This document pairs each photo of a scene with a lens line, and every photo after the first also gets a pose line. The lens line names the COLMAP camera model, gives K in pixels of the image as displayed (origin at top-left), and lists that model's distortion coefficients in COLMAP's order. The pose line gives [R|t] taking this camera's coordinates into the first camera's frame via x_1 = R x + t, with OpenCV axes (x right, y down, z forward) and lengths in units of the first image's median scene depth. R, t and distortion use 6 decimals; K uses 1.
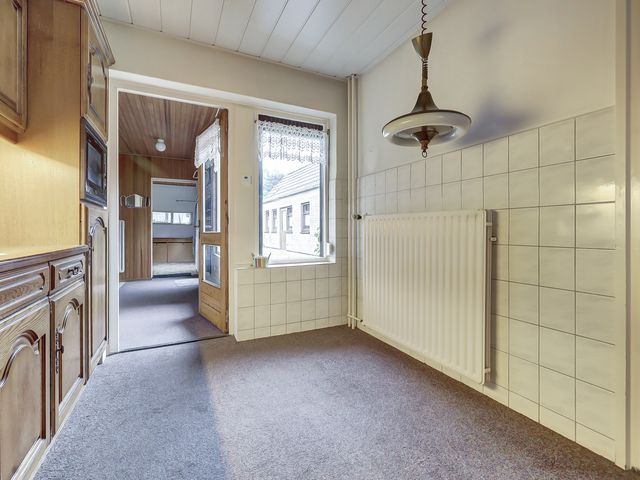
lens RADIAL K [[294.0, 0, 320.0], [0, 294.0, 229.2], [0, 0, 1]] dist [-0.055085, 0.000190]
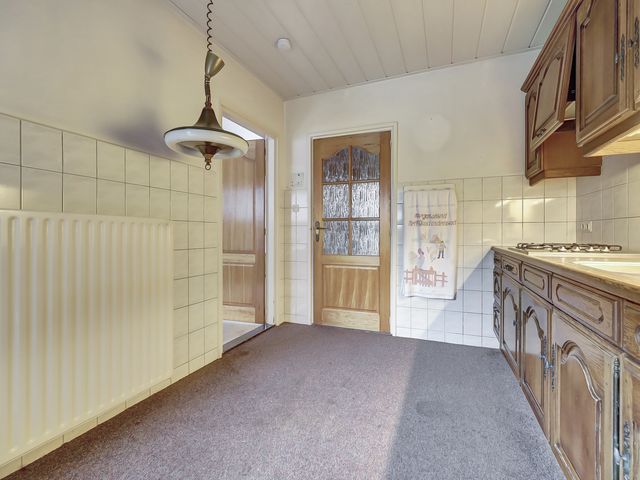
lens RADIAL K [[295.1, 0, 322.0], [0, 295.1, 236.0], [0, 0, 1]] dist [0.000593, 0.000331]
pose [[-0.668654, -0.008073, 0.743530, -0.619850], [0.001512, 0.999924, 0.012216, -0.014883], [-0.743572, 0.009293, -0.668591, 1.209513]]
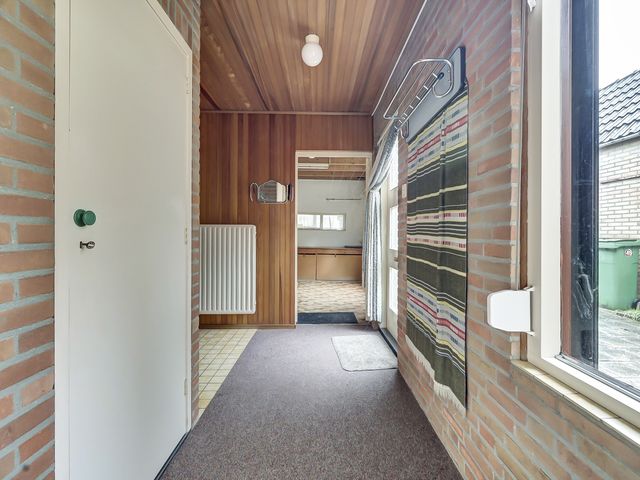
lens RADIAL K [[295.1, 0, 322.0], [0, 295.1, 236.0], [0, 0, 1]] dist [0.000593, 0.000331]
pose [[0.903256, -0.001967, -0.429097, -0.188482], [0.002528, 0.999997, 0.000737, -0.001874], [0.429094, -0.001751, 0.903258, 0.323154]]
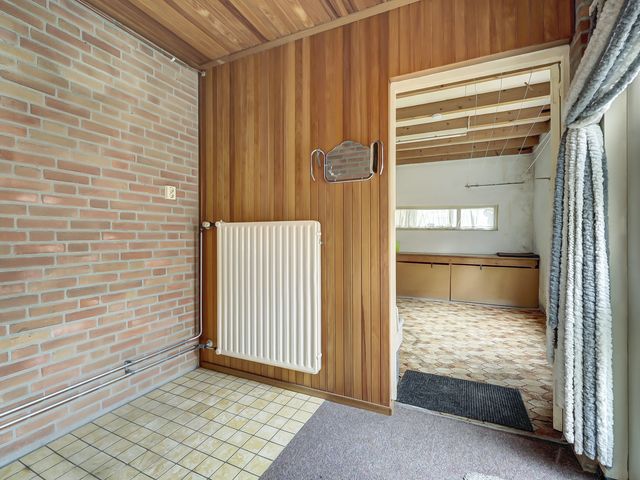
lens RADIAL K [[295.1, 0, 322.0], [0, 295.1, 236.0], [0, 0, 1]] dist [0.000593, 0.000331]
pose [[0.622228, -0.011635, -0.782750, -0.251817], [0.007285, 0.999932, -0.009073, -0.002625], [0.782802, -0.000056, 0.622271, 0.485854]]
